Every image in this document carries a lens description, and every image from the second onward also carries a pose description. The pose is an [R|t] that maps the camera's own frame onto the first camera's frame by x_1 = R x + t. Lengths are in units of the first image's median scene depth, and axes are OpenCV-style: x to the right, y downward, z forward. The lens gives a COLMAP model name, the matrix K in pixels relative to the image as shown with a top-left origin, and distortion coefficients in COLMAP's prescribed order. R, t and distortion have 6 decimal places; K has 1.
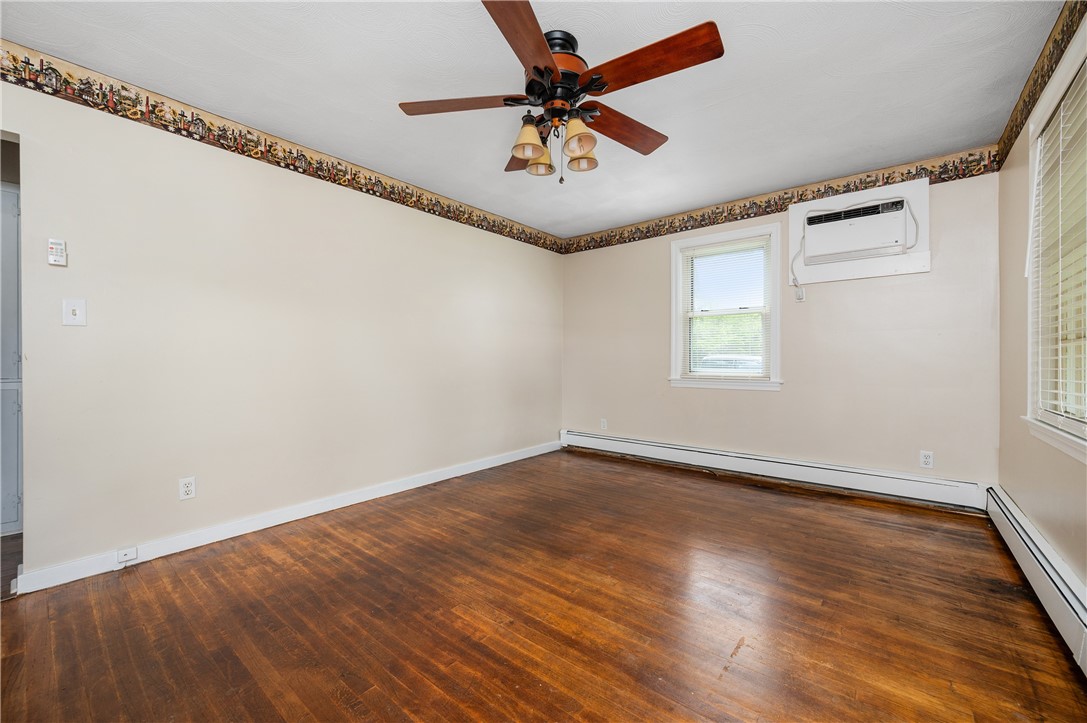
lens RADIAL K [[422.6, 0, 554.3], [0, 422.6, 360.6], [0, 0, 1]] dist [-0.000929, -0.000958]
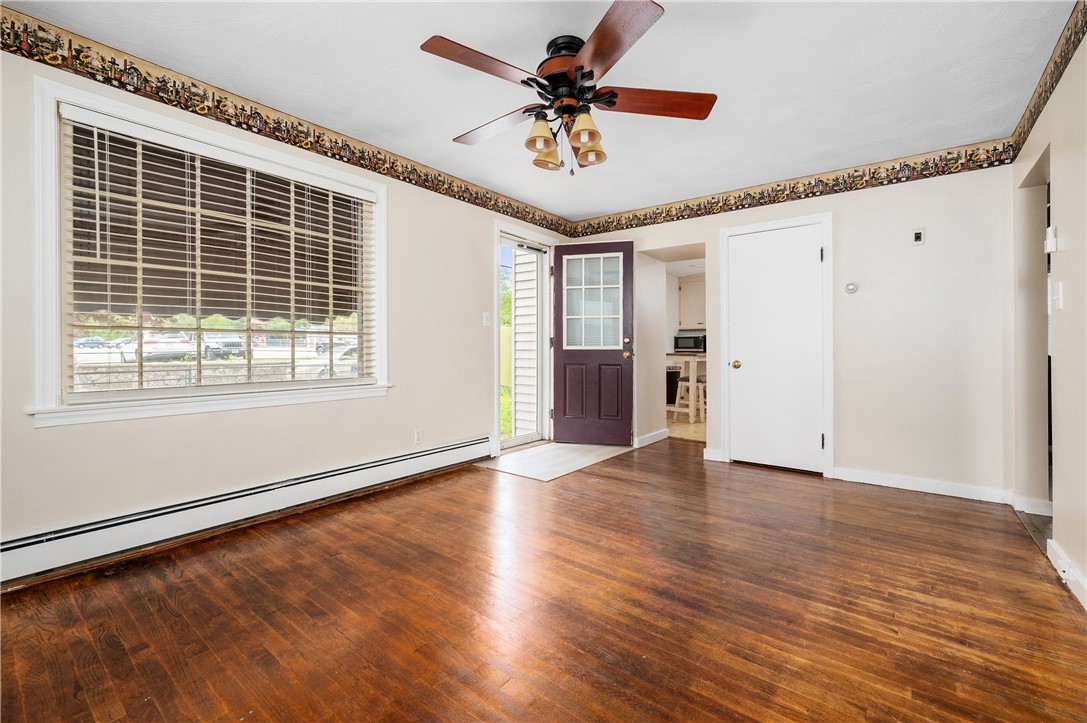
lens RADIAL K [[459.3, 0, 549.0], [0, 459.3, 345.2], [0, 0, 1]] dist [-0.001645, 0.000191]
pose [[-0.999991, -0.001778, -0.003963, 0.045660], [-0.001767, 0.999995, -0.002693, 0.001809], [0.003967, -0.002685, -0.999989, 1.749195]]
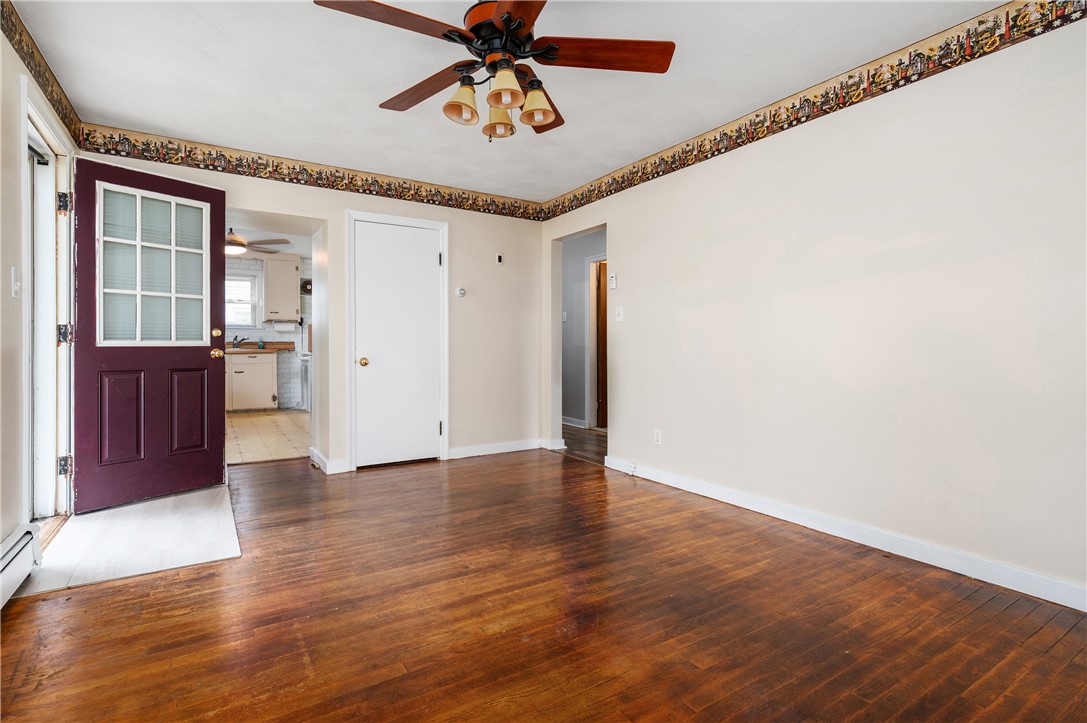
lens RADIAL K [[524.3, 0, 524.4], [0, 524.3, 345.6], [0, 0, 1]] dist [-0.004570, 0.000105]
pose [[-0.347407, 0.000261, -0.937714, 0.844180], [-0.002304, 0.999997, 0.001131, 0.009160], [0.937712, 0.002553, -0.347405, 1.170564]]
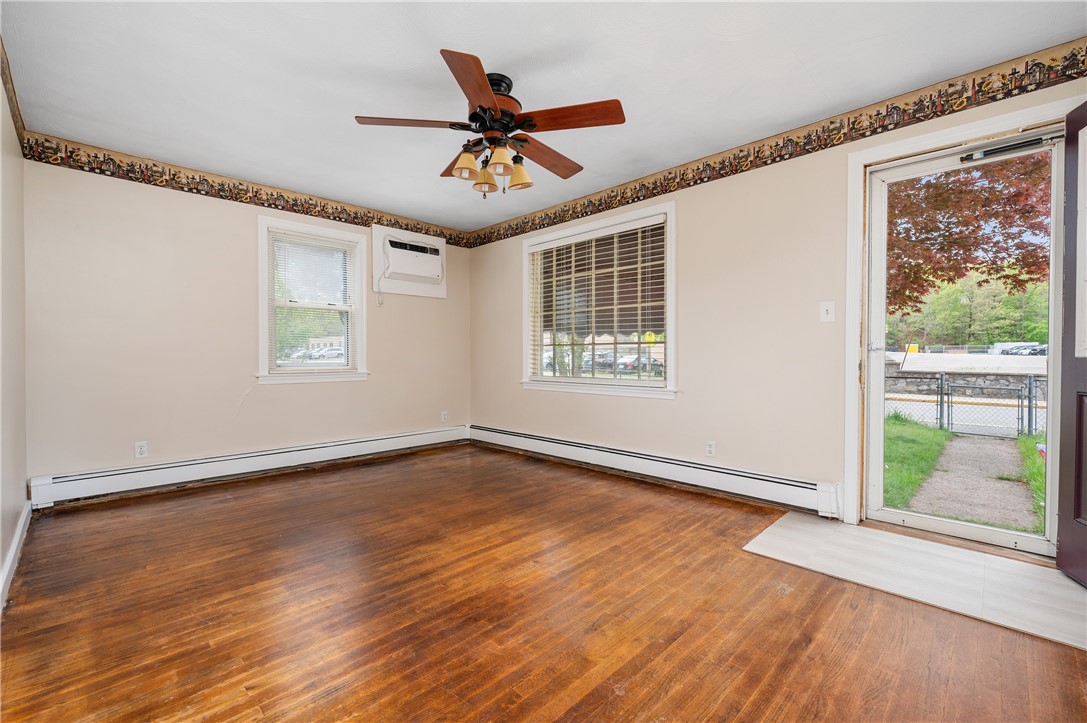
lens RADIAL K [[459.3, 0, 520.3], [0, 459.3, 369.6], [0, 0, 1]] dist [-0.001645, 0.000191]
pose [[0.144928, -0.029876, 0.988991, -1.022095], [0.002436, 0.999552, 0.029838, 0.007518], [-0.989439, -0.001915, 0.144936, 0.604682]]
